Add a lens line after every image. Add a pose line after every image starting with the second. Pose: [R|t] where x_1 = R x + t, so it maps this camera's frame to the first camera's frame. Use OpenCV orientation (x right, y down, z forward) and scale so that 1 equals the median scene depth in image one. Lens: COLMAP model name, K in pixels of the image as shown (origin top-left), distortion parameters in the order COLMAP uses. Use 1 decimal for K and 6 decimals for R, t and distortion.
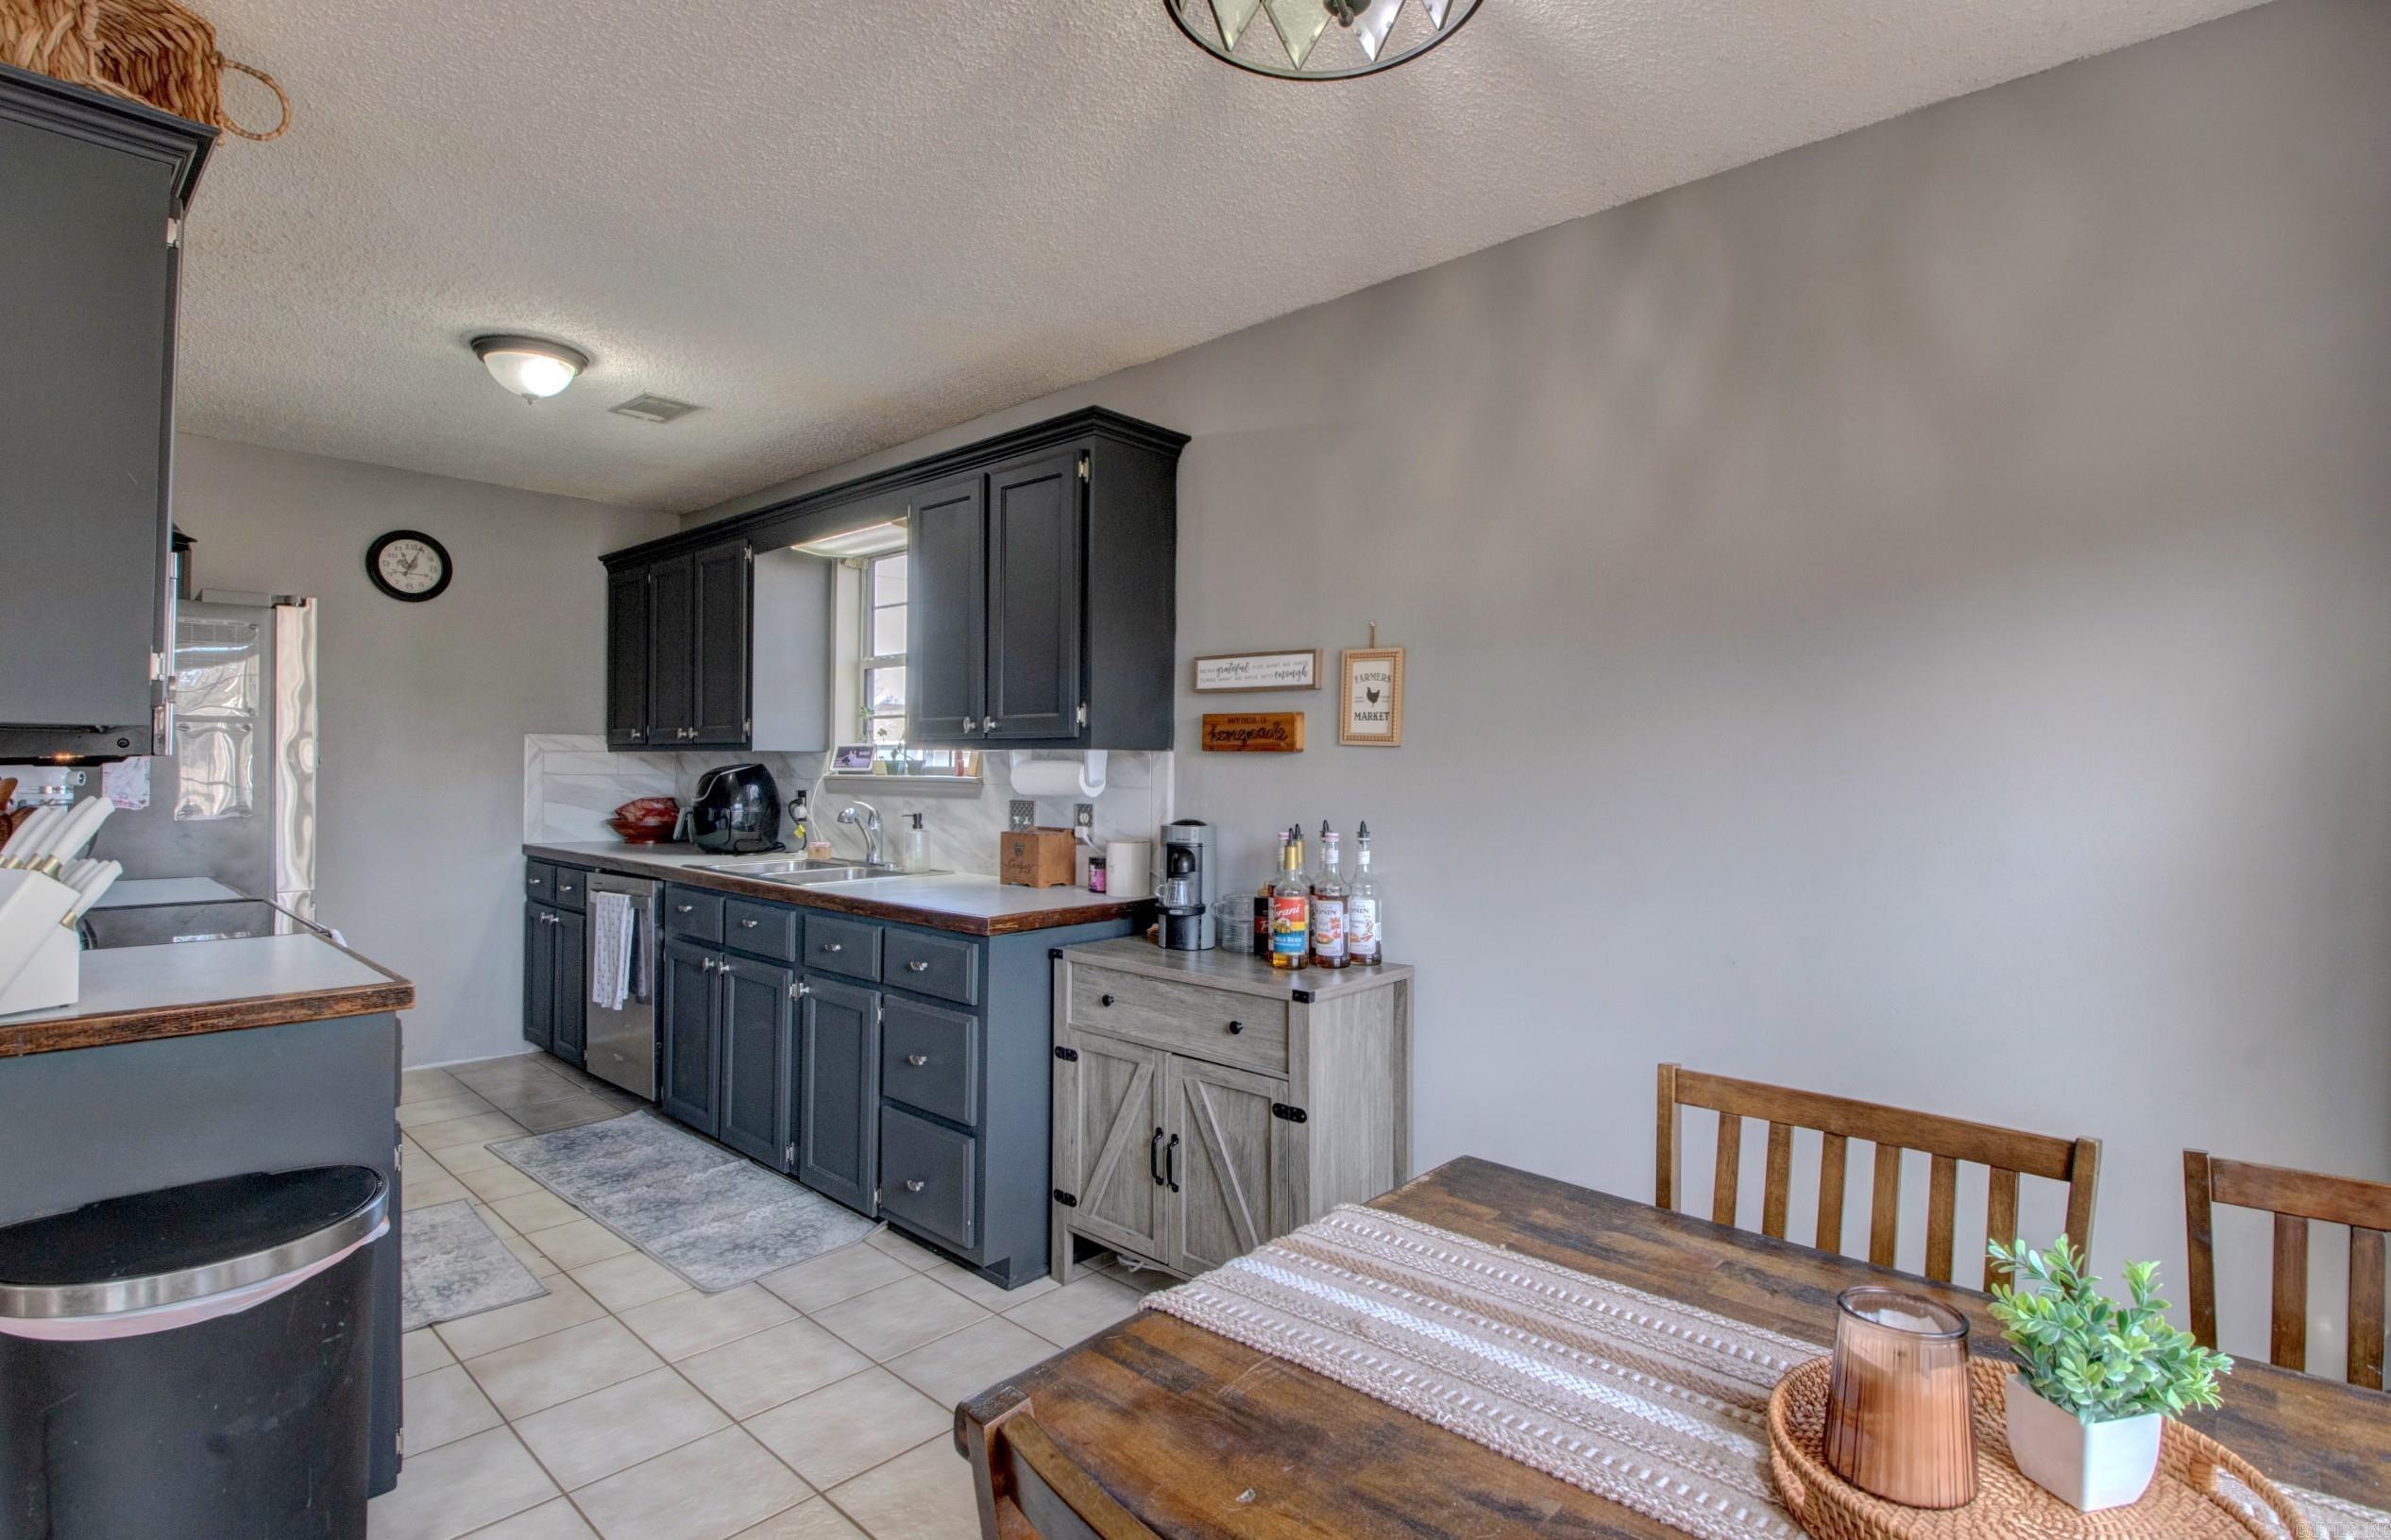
lens RADIAL K [[1123.9, 0, 1194.3], [0, 1123.9, 757.0], [0, 0, 1]] dist [0.001955, -0.000195]
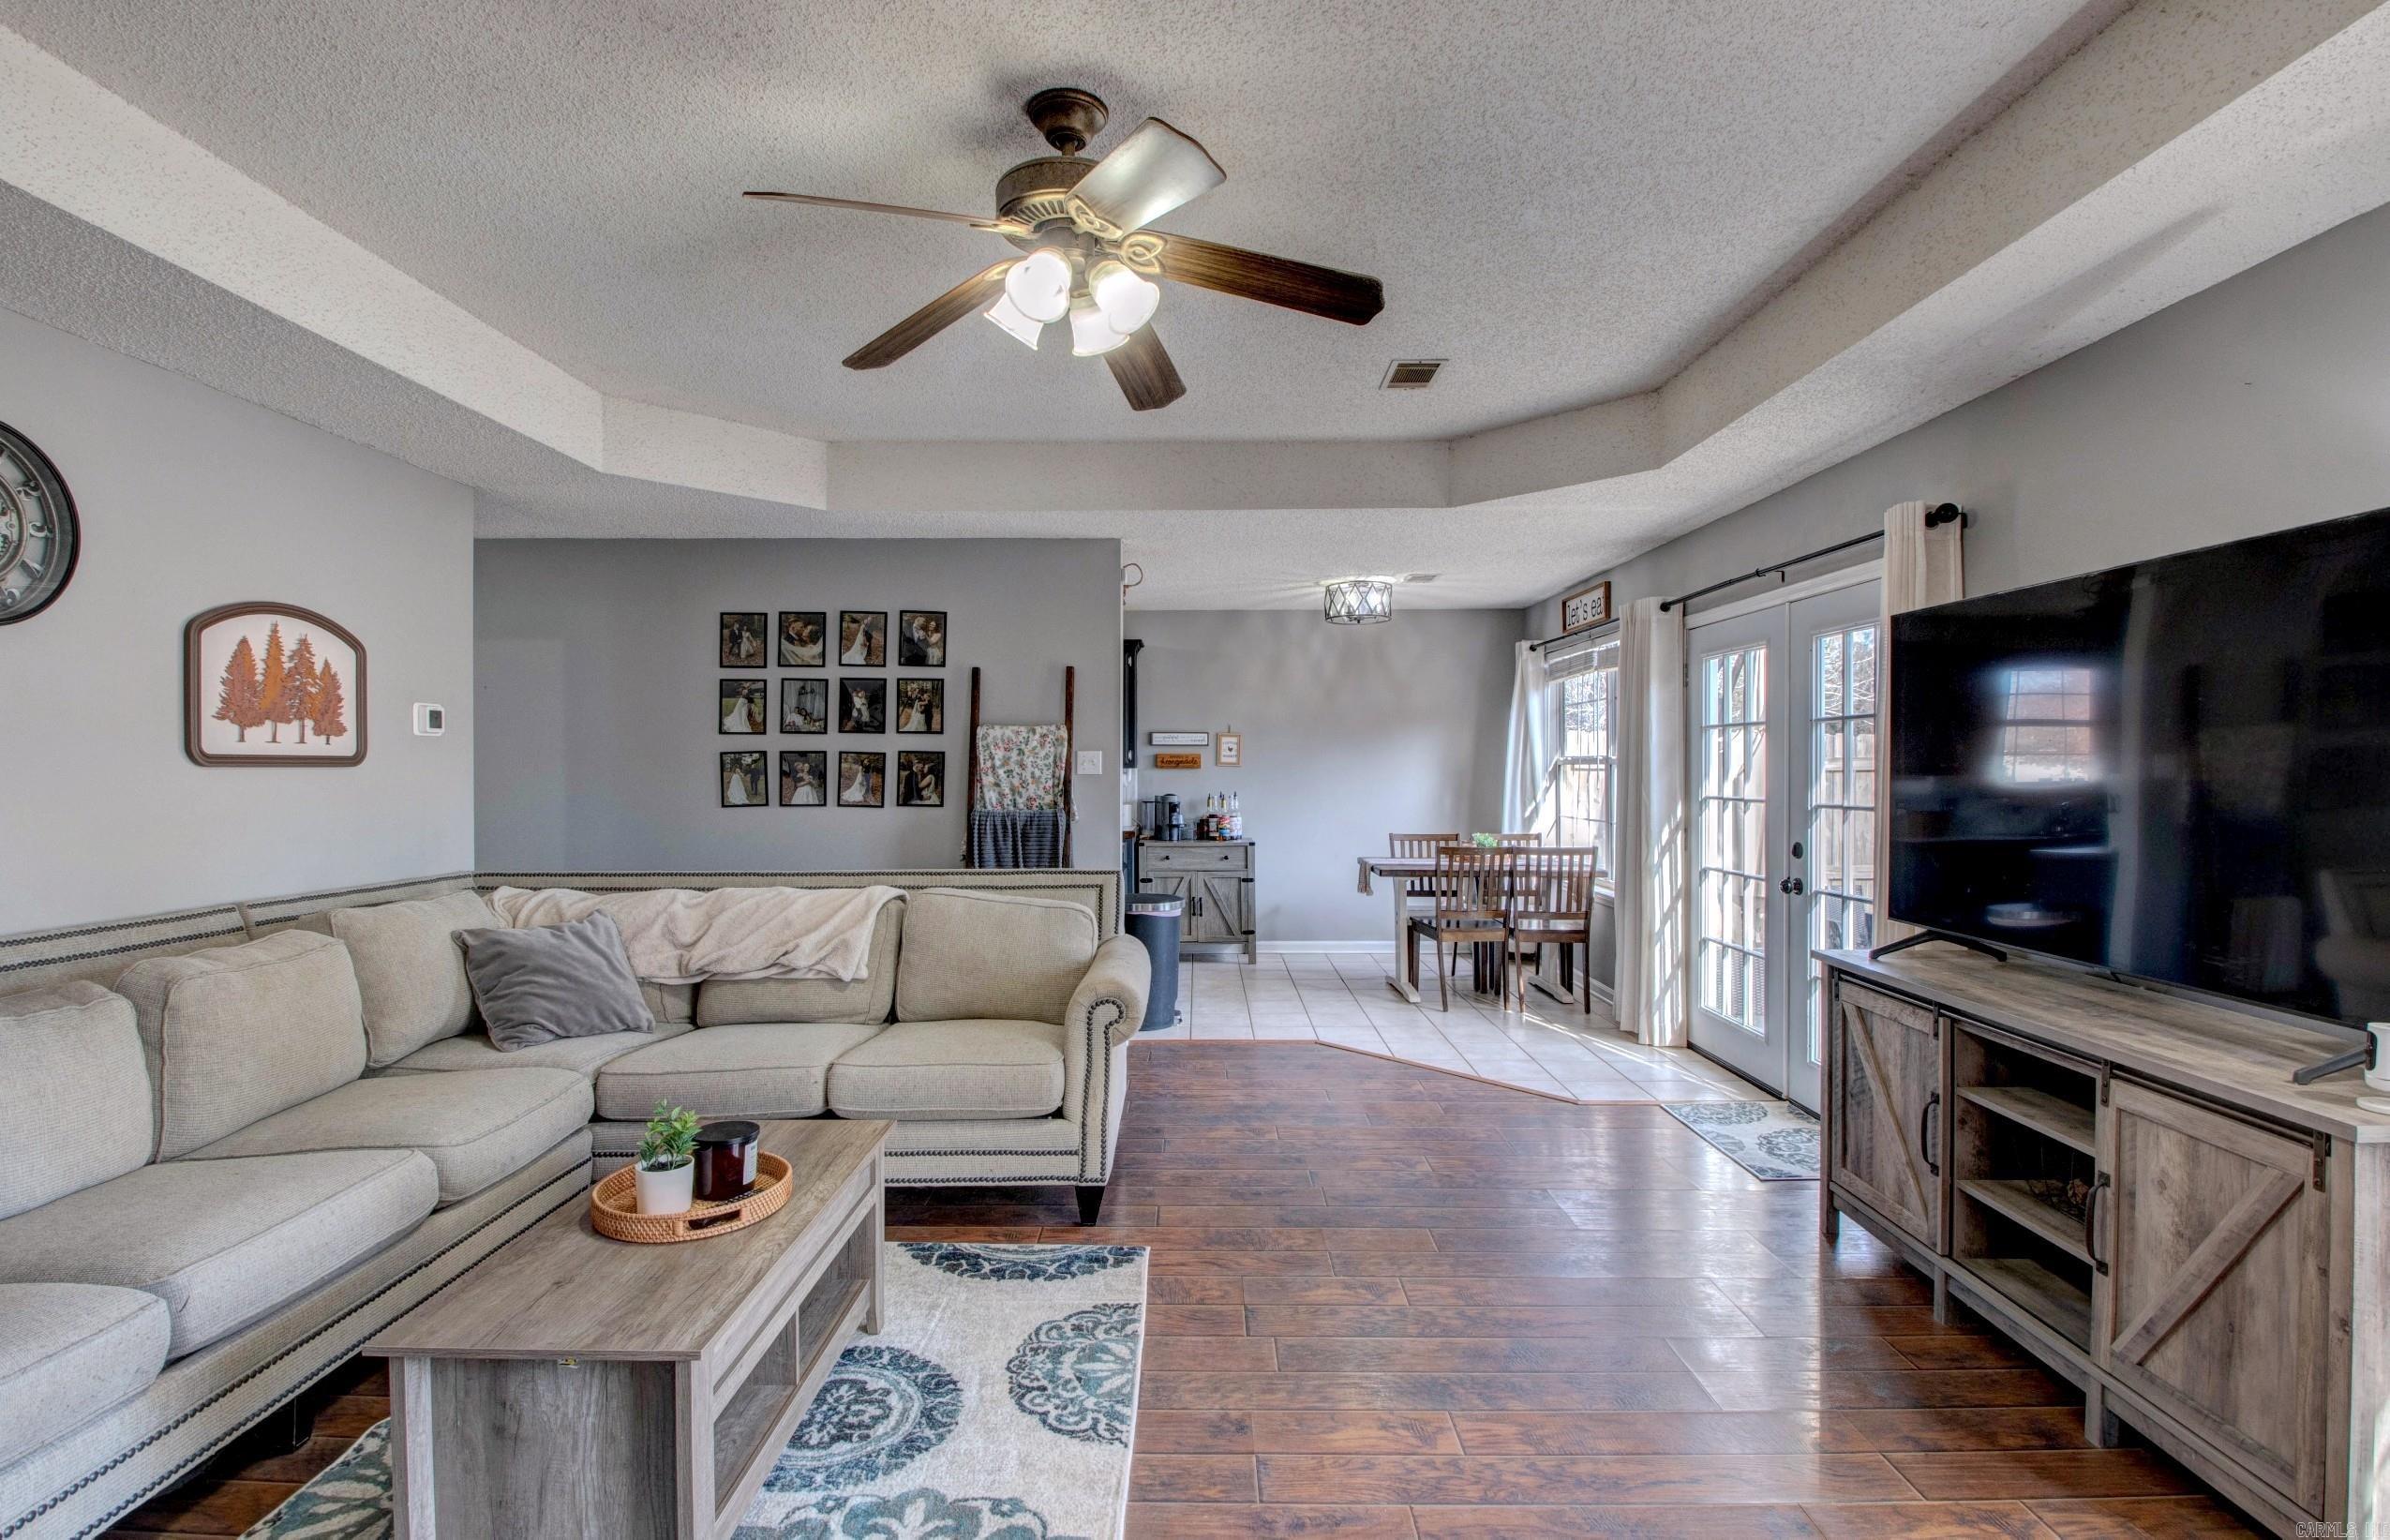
lens RADIAL K [[1122.6, 0, 1196.1], [0, 1122.6, 761.5], [0, 0, 1]] dist [0.017052, -0.029345]
pose [[0.736327, -0.012573, 0.676509, -1.467227], [0.005362, 0.999904, 0.012747, -0.046324], [-0.676605, -0.005758, 0.736324, -0.854446]]
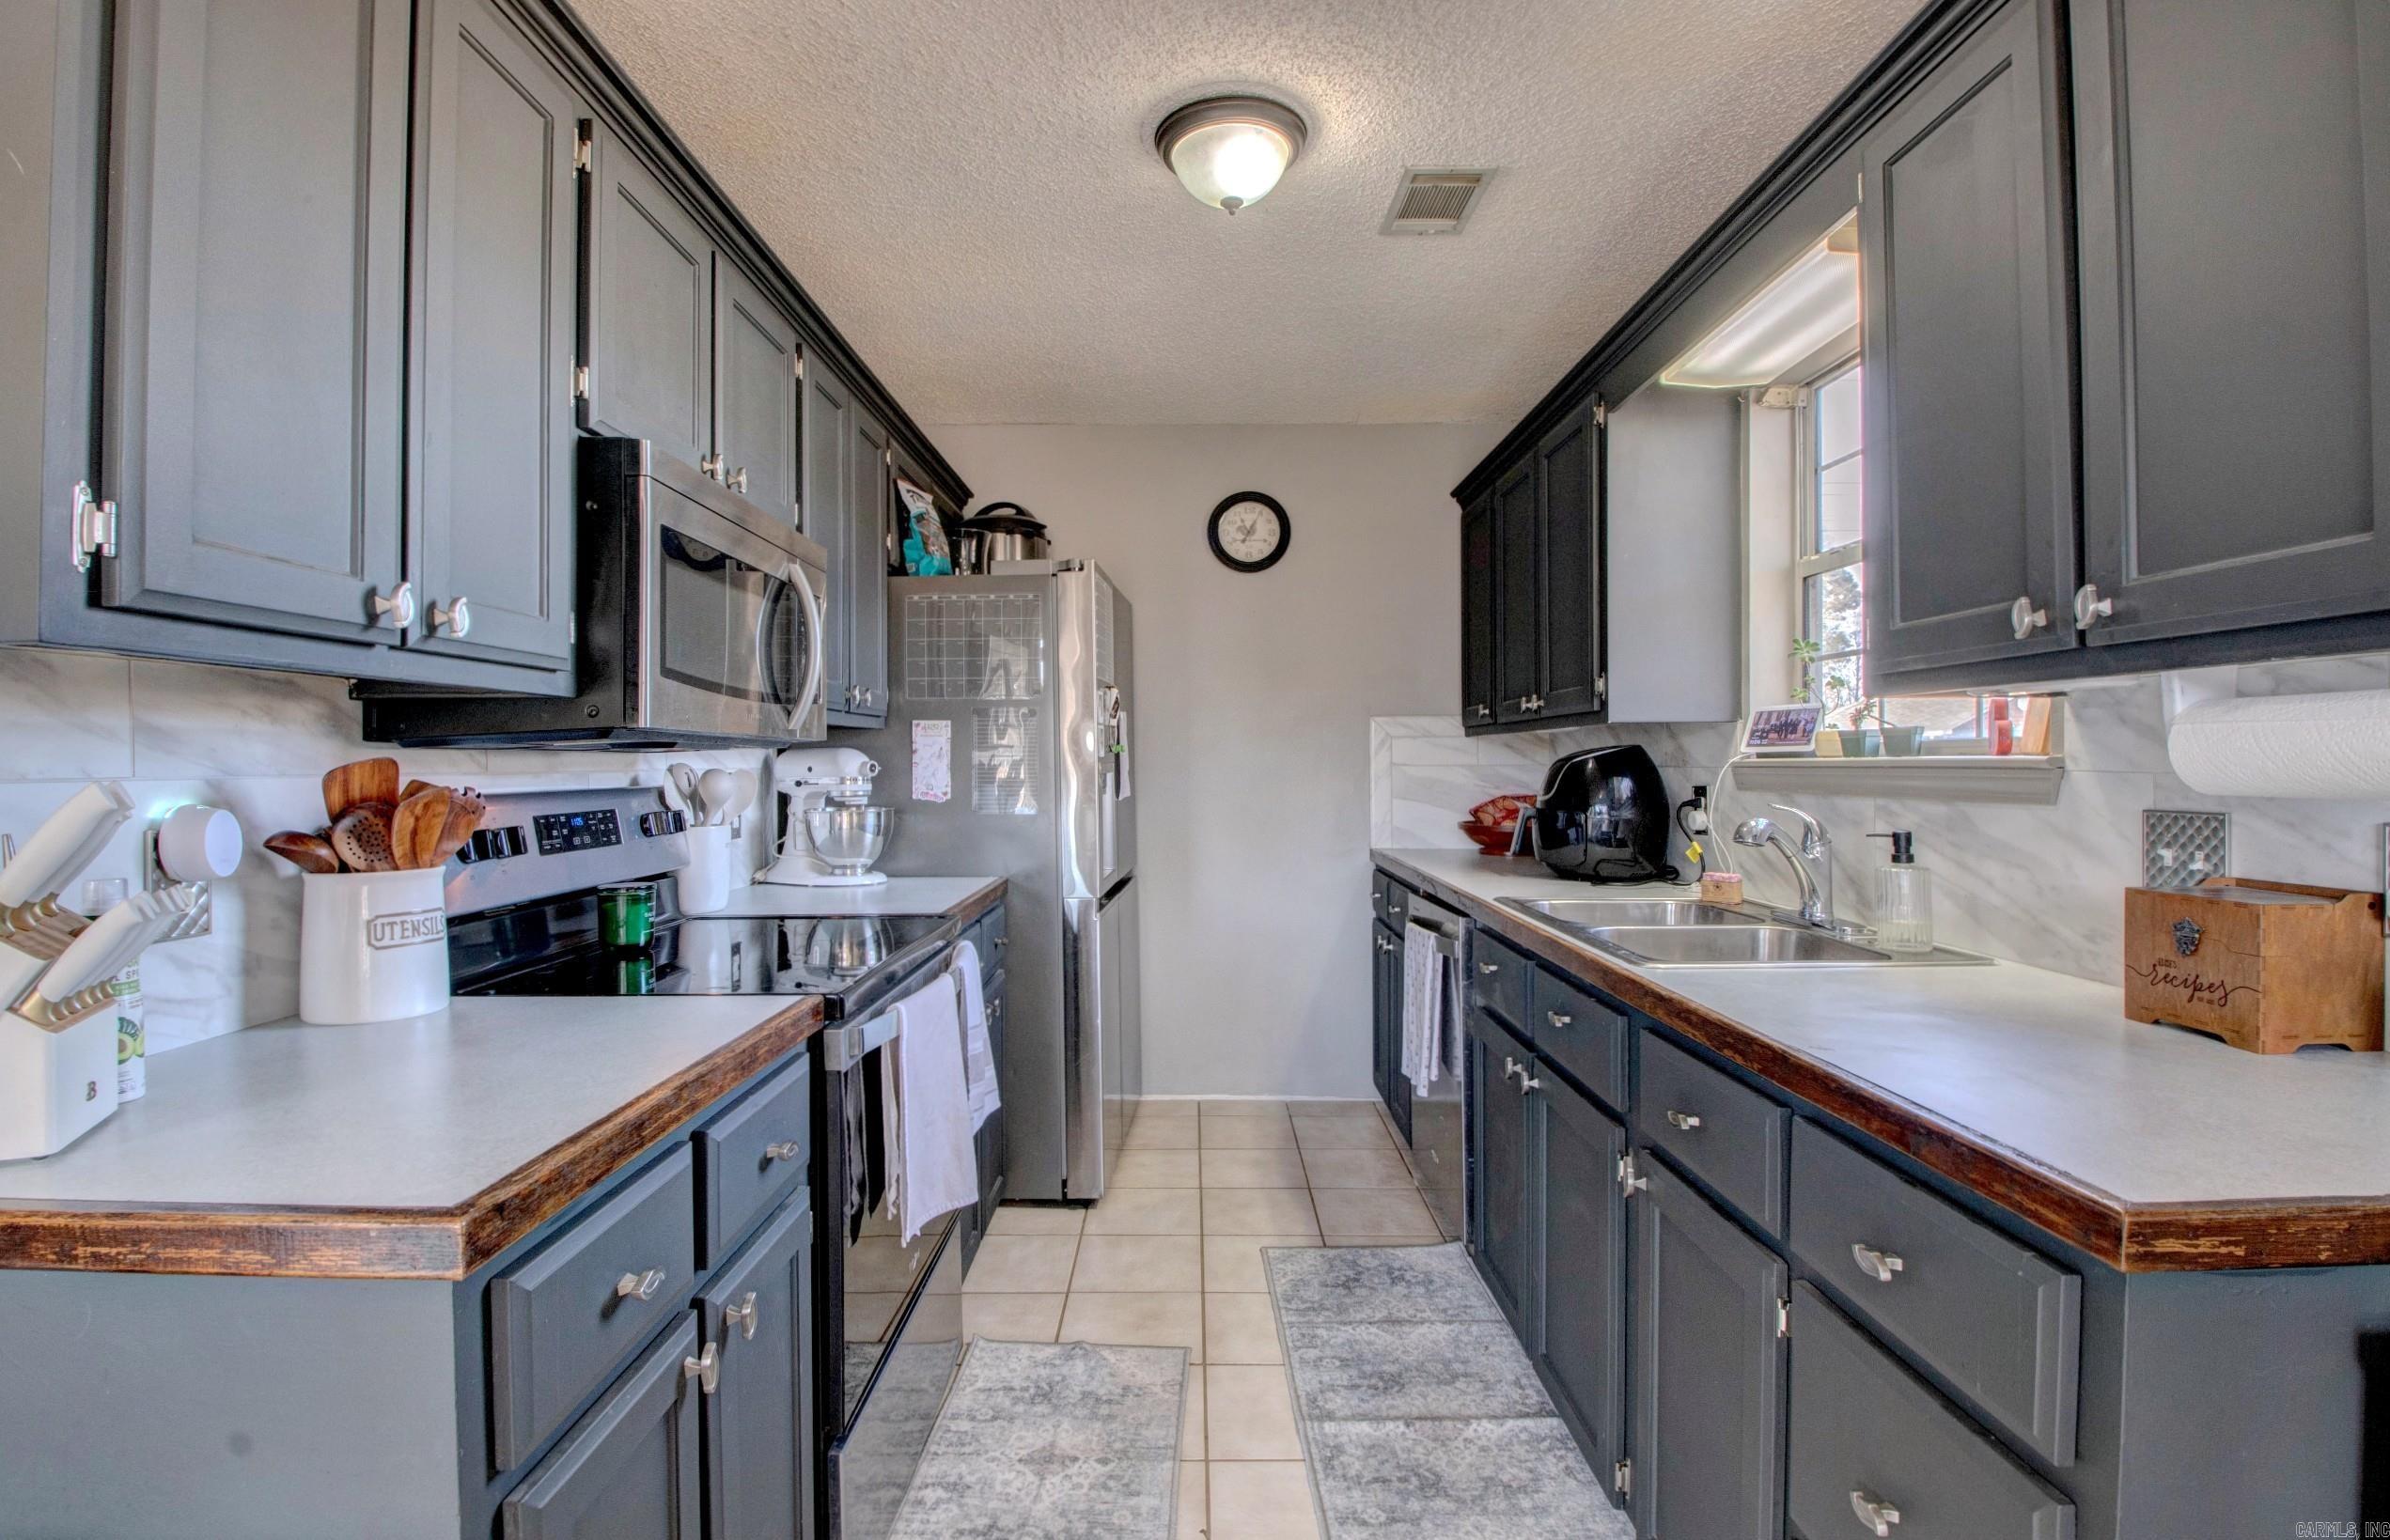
lens RADIAL K [[1120.8, 0, 1191.2], [0, 1120.8, 762.0], [0, 0, 1]] dist [0.004327, -0.022790]
pose [[0.673909, -0.012710, -0.738705, -0.099655], [0.017144, 0.999852, -0.001564, 0.016082], [0.738615, -0.011611, 0.674027, 0.467863]]
